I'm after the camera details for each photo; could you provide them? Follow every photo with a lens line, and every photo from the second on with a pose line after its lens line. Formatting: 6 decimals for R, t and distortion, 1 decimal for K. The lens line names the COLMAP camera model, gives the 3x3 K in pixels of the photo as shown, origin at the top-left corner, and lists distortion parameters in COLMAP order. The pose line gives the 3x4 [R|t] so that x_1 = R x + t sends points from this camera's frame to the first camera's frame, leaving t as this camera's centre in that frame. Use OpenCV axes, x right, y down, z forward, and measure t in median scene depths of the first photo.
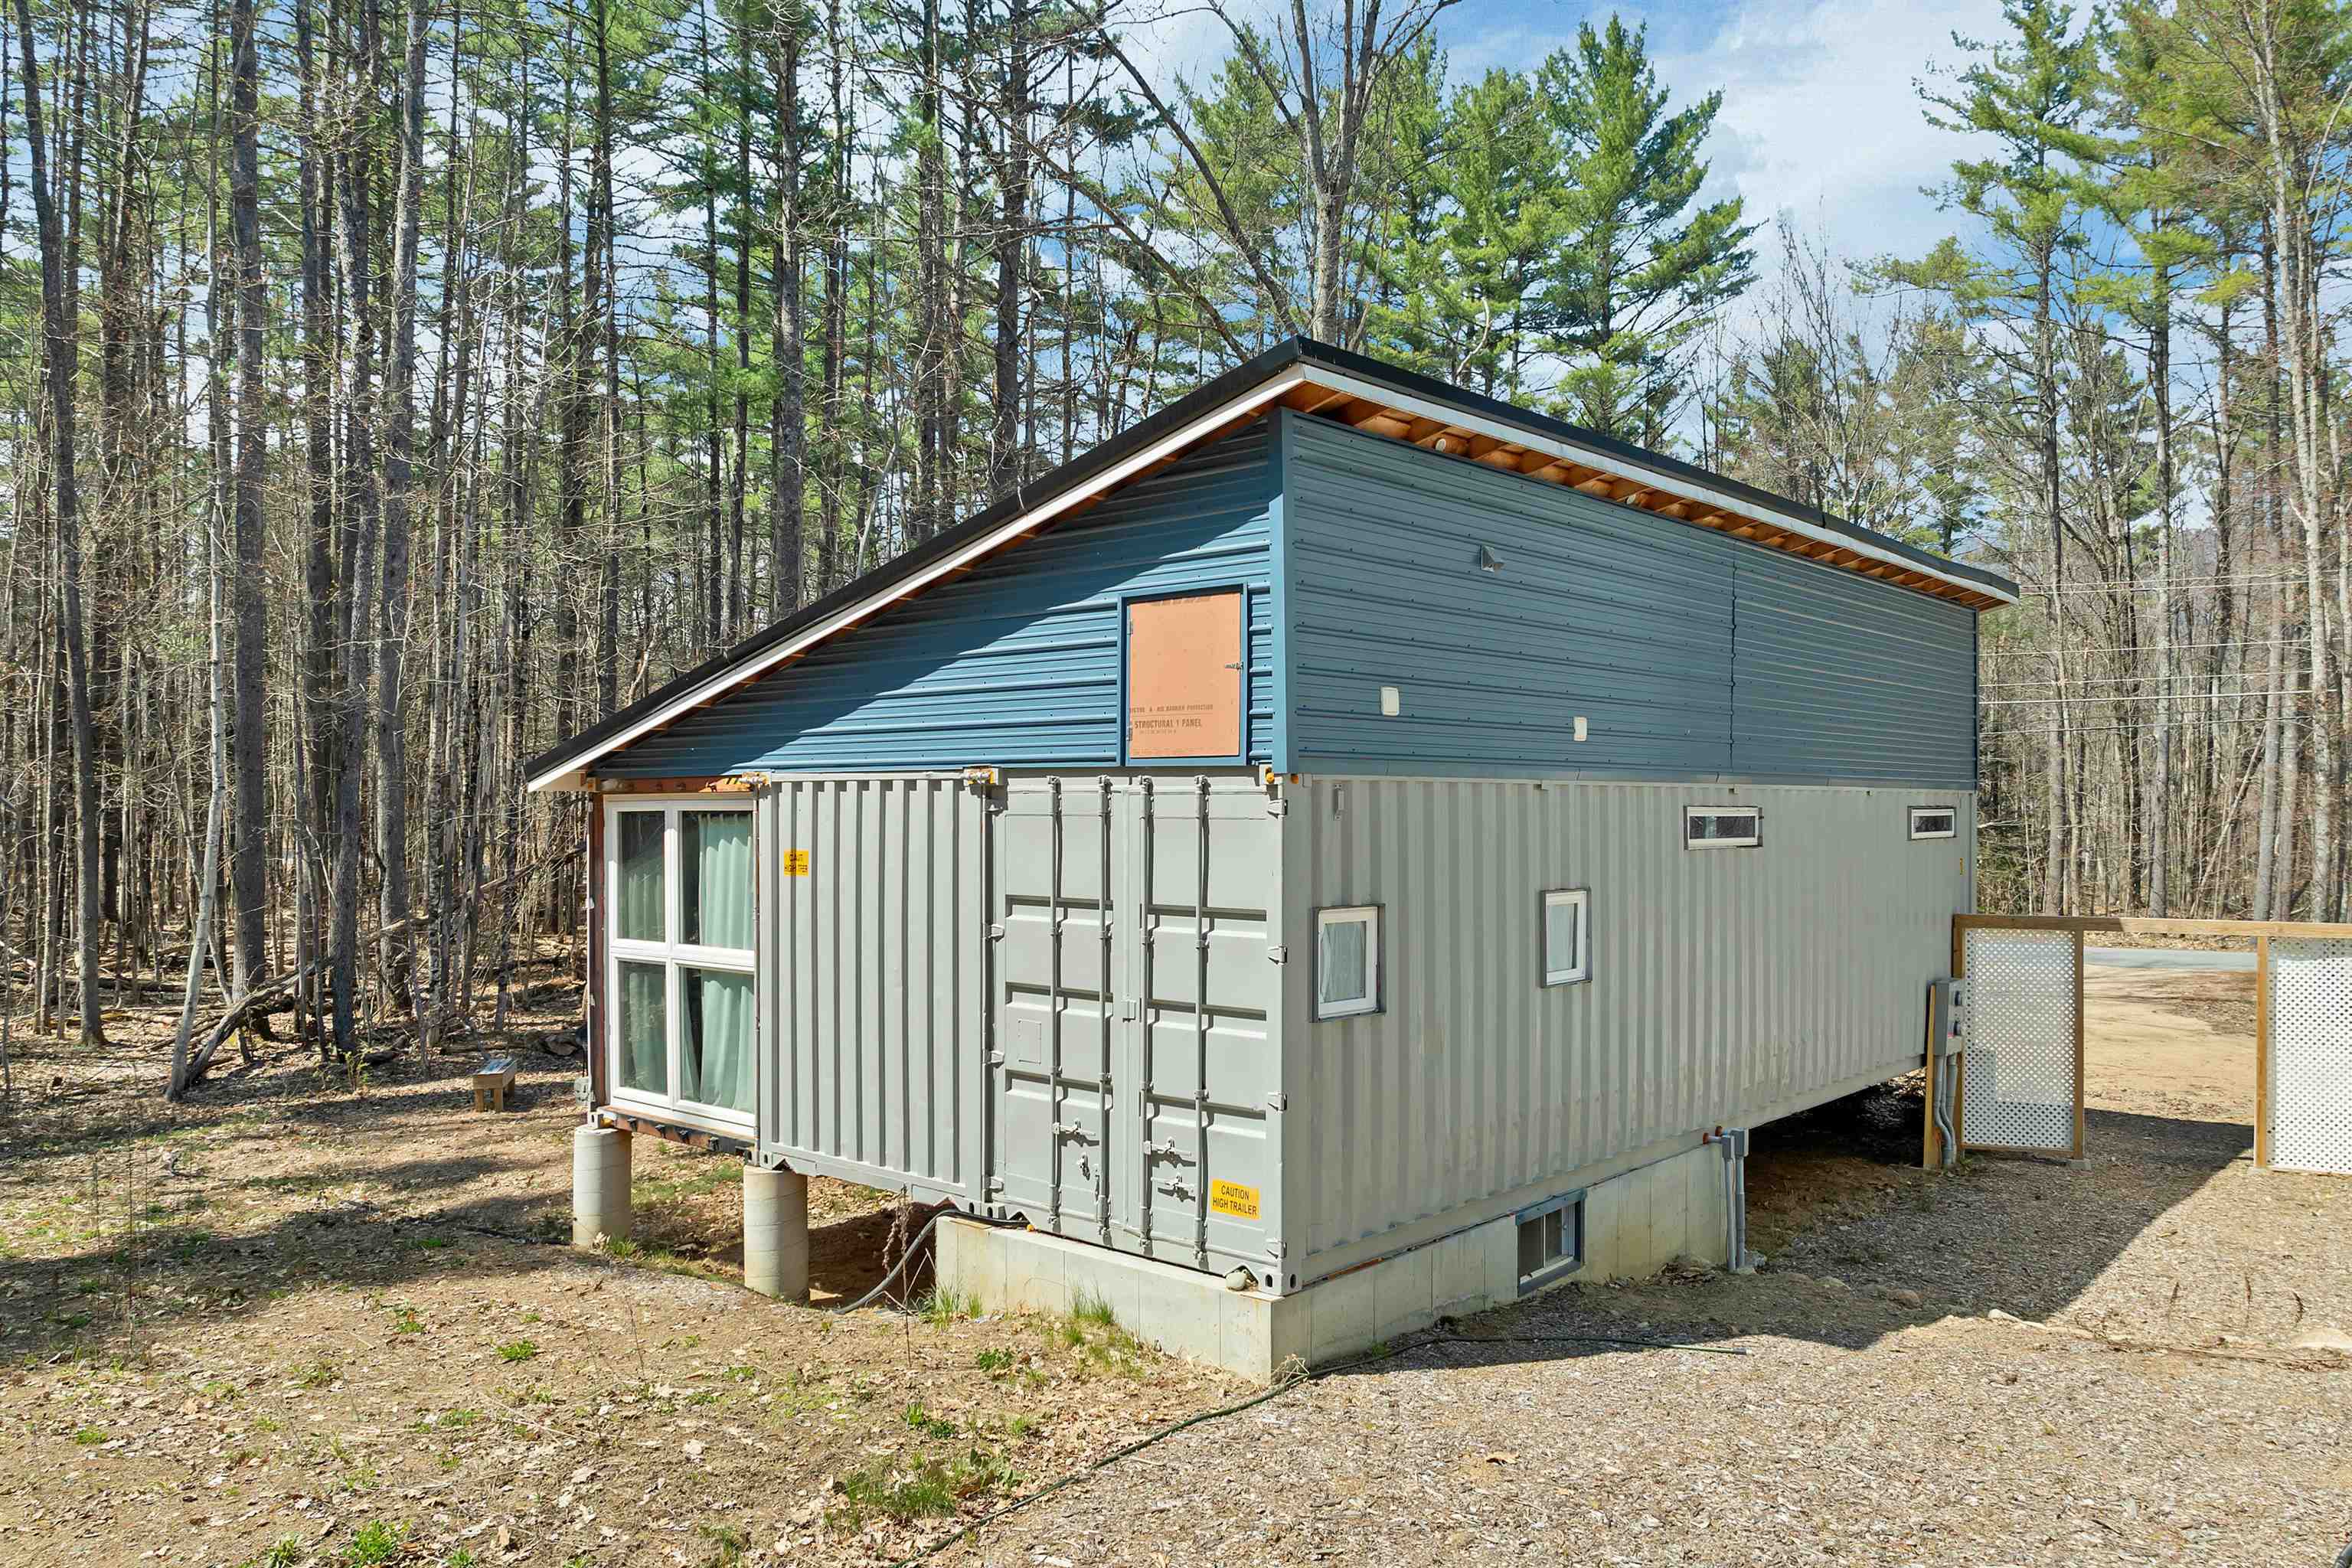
lens RADIAL K [[1702.5, 0, 1187.9], [0, 1702.5, 805.1], [0, 0, 1]] dist [-0.057643, 0.040045]
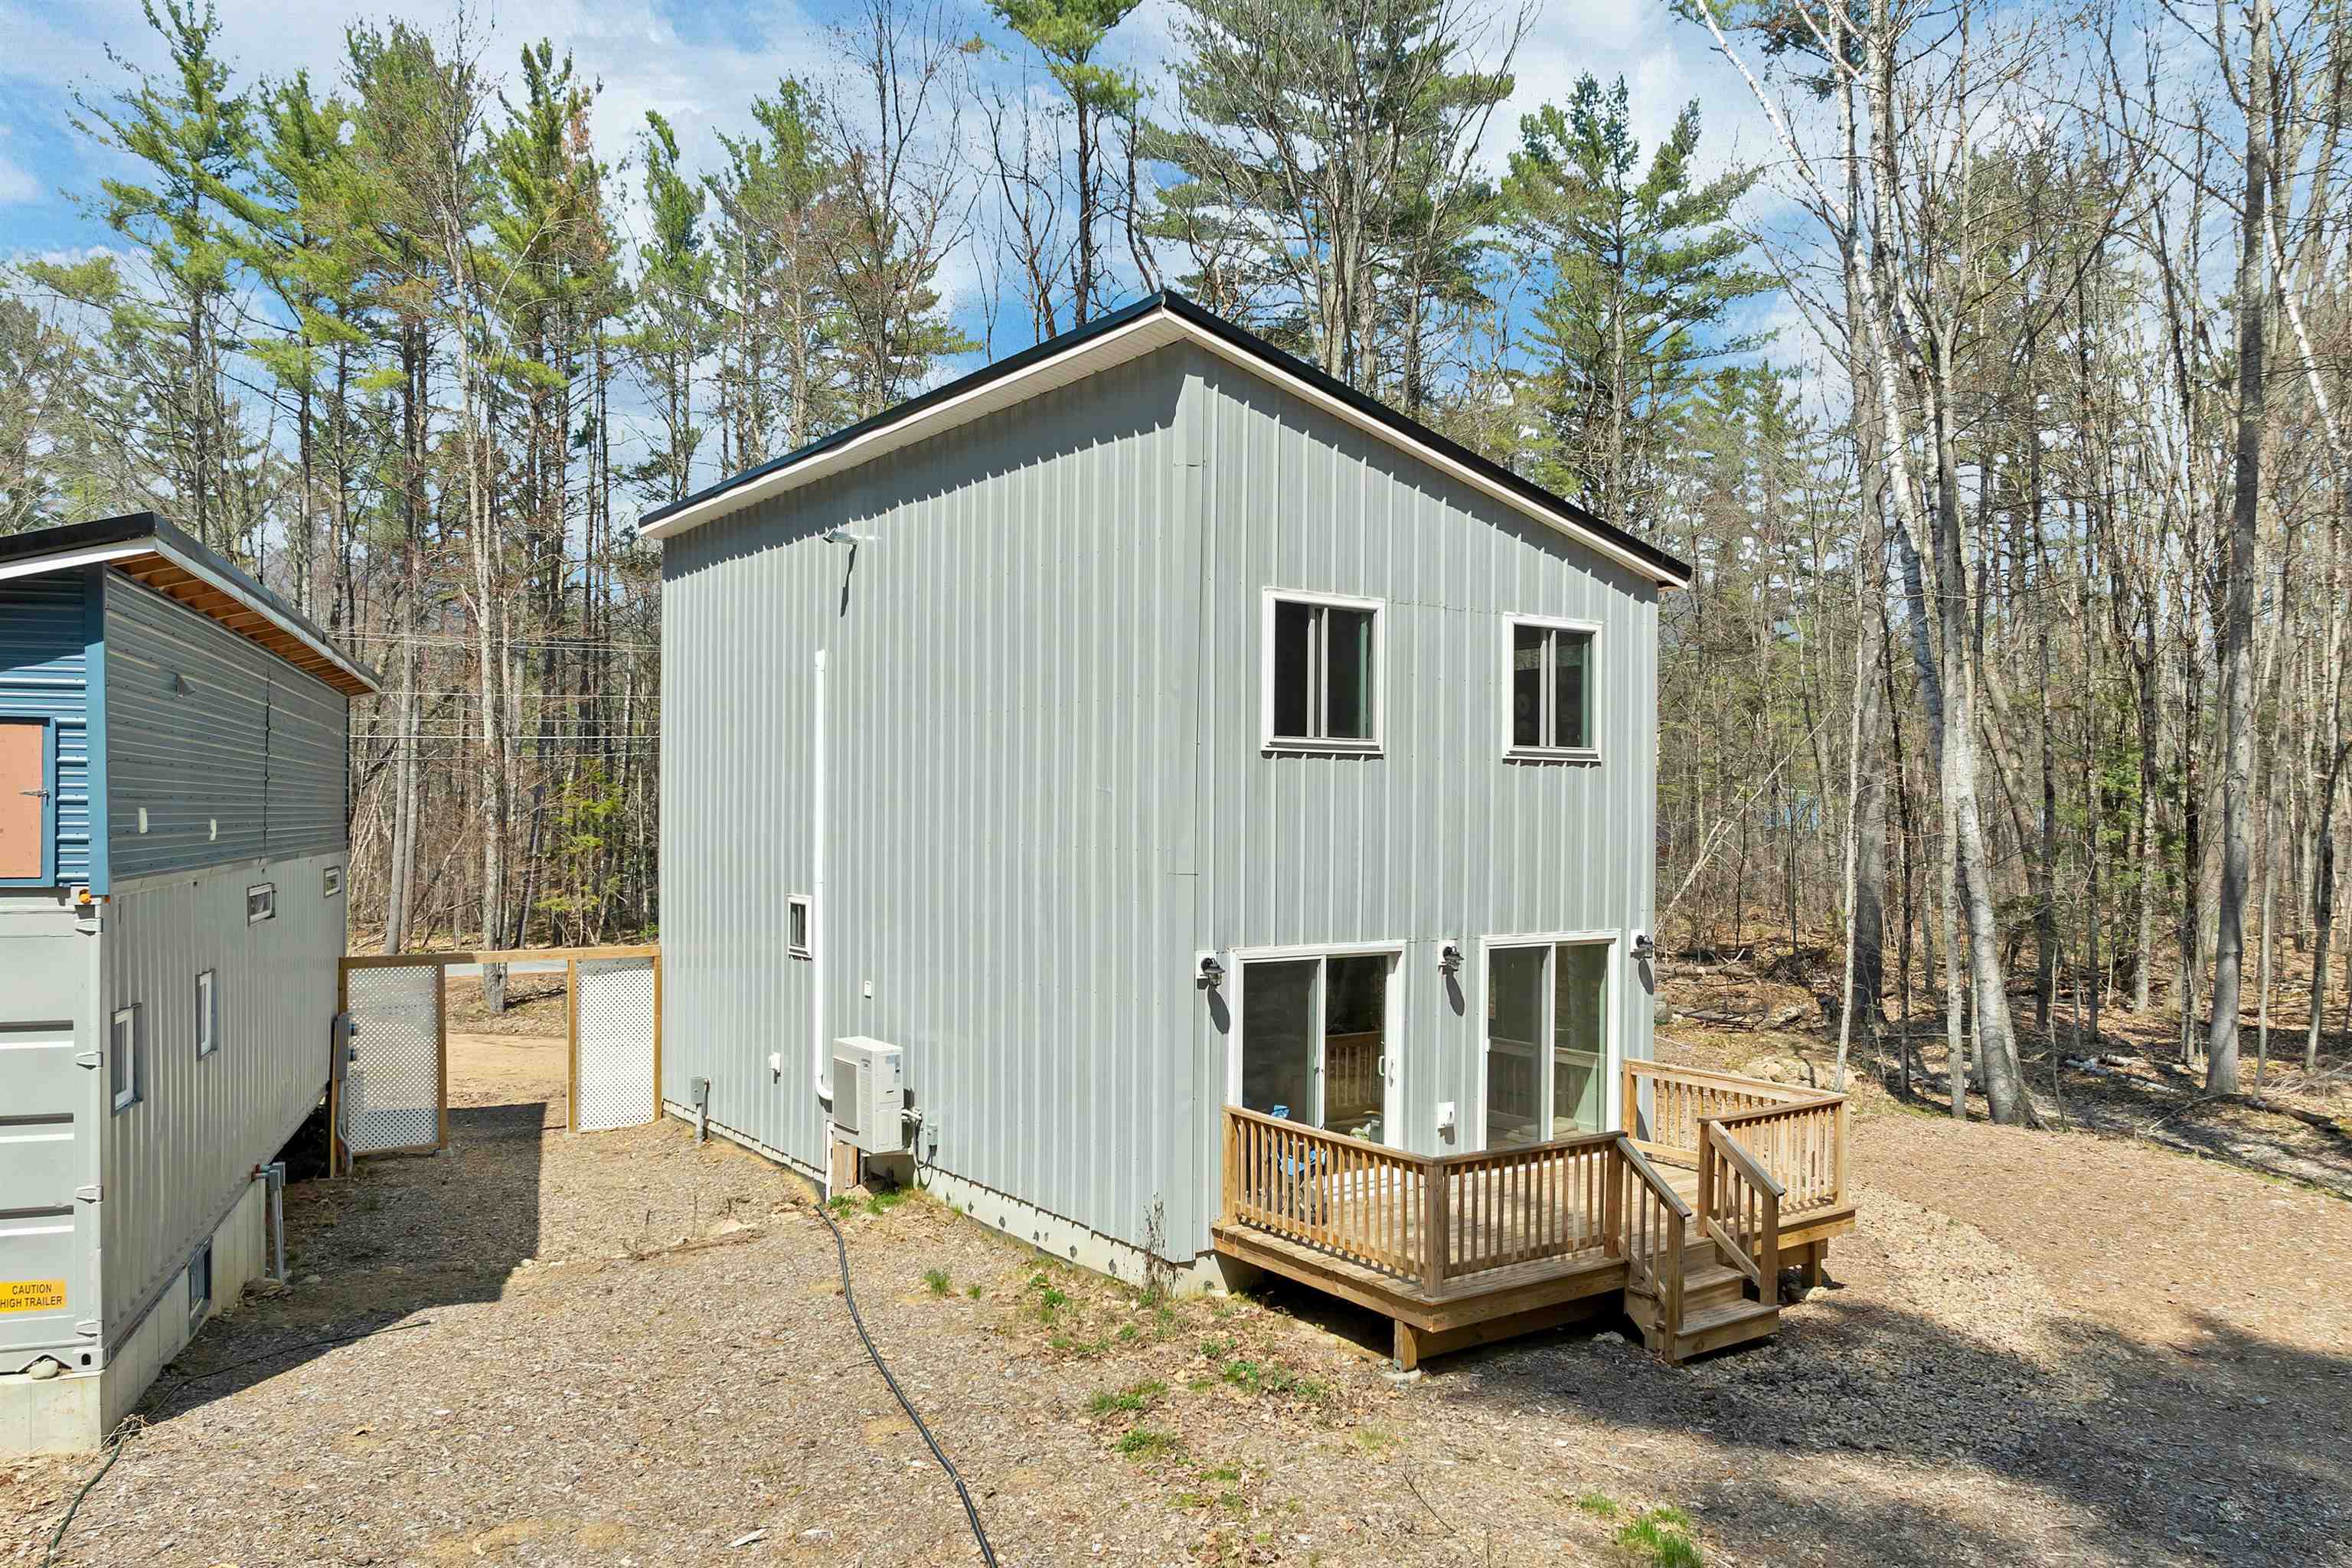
lens RADIAL K [[1702.5, 0, 1187.9], [0, 1702.5, 805.1], [0, 0, 1]] dist [-0.057643, 0.040045]
pose [[0.472649, 0.005735, 0.881232, -0.523753], [-0.004824, 0.999981, -0.003921, -0.069964], [-0.881237, -0.002398, 0.472668, -0.123140]]
